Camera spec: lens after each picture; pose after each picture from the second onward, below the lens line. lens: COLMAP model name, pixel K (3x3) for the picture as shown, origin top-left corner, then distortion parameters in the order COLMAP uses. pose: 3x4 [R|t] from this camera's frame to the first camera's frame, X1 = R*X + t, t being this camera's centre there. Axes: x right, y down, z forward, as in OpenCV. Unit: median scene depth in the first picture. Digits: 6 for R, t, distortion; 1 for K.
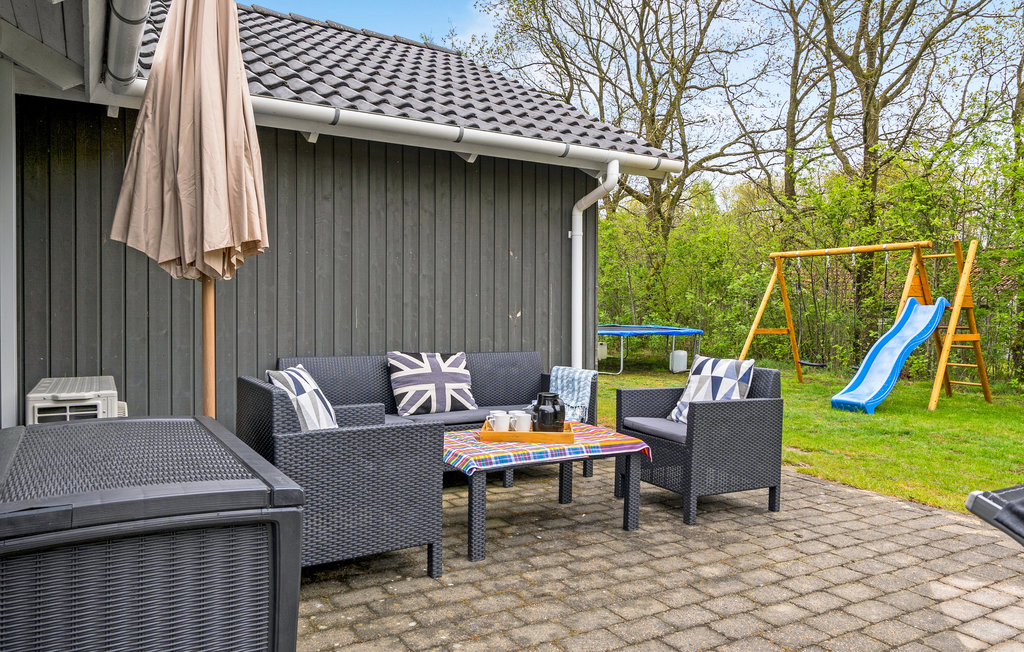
lens RADIAL K [[729.3, 0, 513.4], [0, 729.3, 307.5], [0, 0, 1]] dist [0.006047, 0.001957]
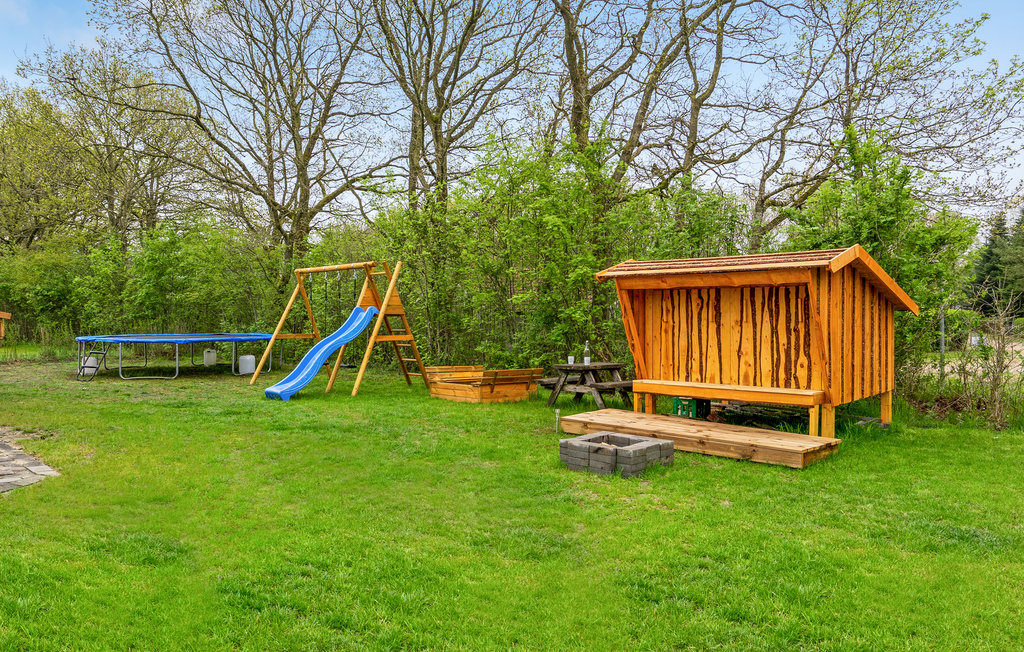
lens RADIAL K [[729.3, 0, 513.4], [0, 729.3, 307.5], [0, 0, 1]] dist [0.006047, 0.001957]
pose [[0.960263, -0.012866, 0.278798, 0.474814], [0.014855, 0.999877, -0.005023, -0.004483], [-0.278699, 0.008965, 0.960337, -0.309447]]
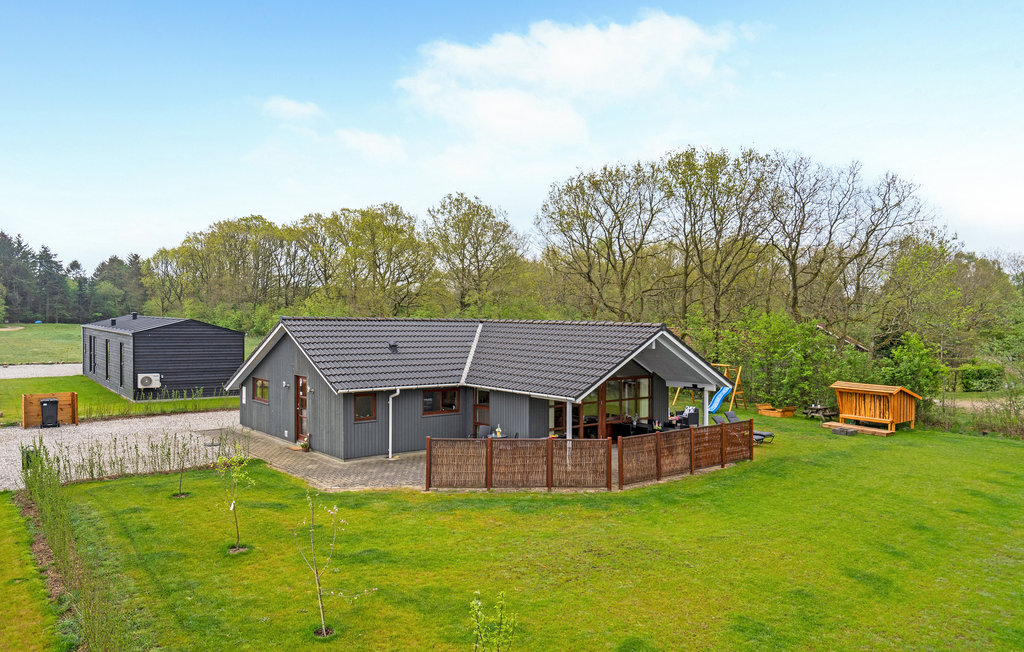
lens RADIAL K [[741.9, 0, 508.5], [0, 741.9, 275.1], [0, 0, 1]] dist [0.001358, 0.001342]
pose [[0.985609, 0.016611, 0.168223, -1.207364], [-0.009609, 0.999056, -0.042354, -0.394141], [-0.168768, 0.040128, 0.984839, -2.598517]]
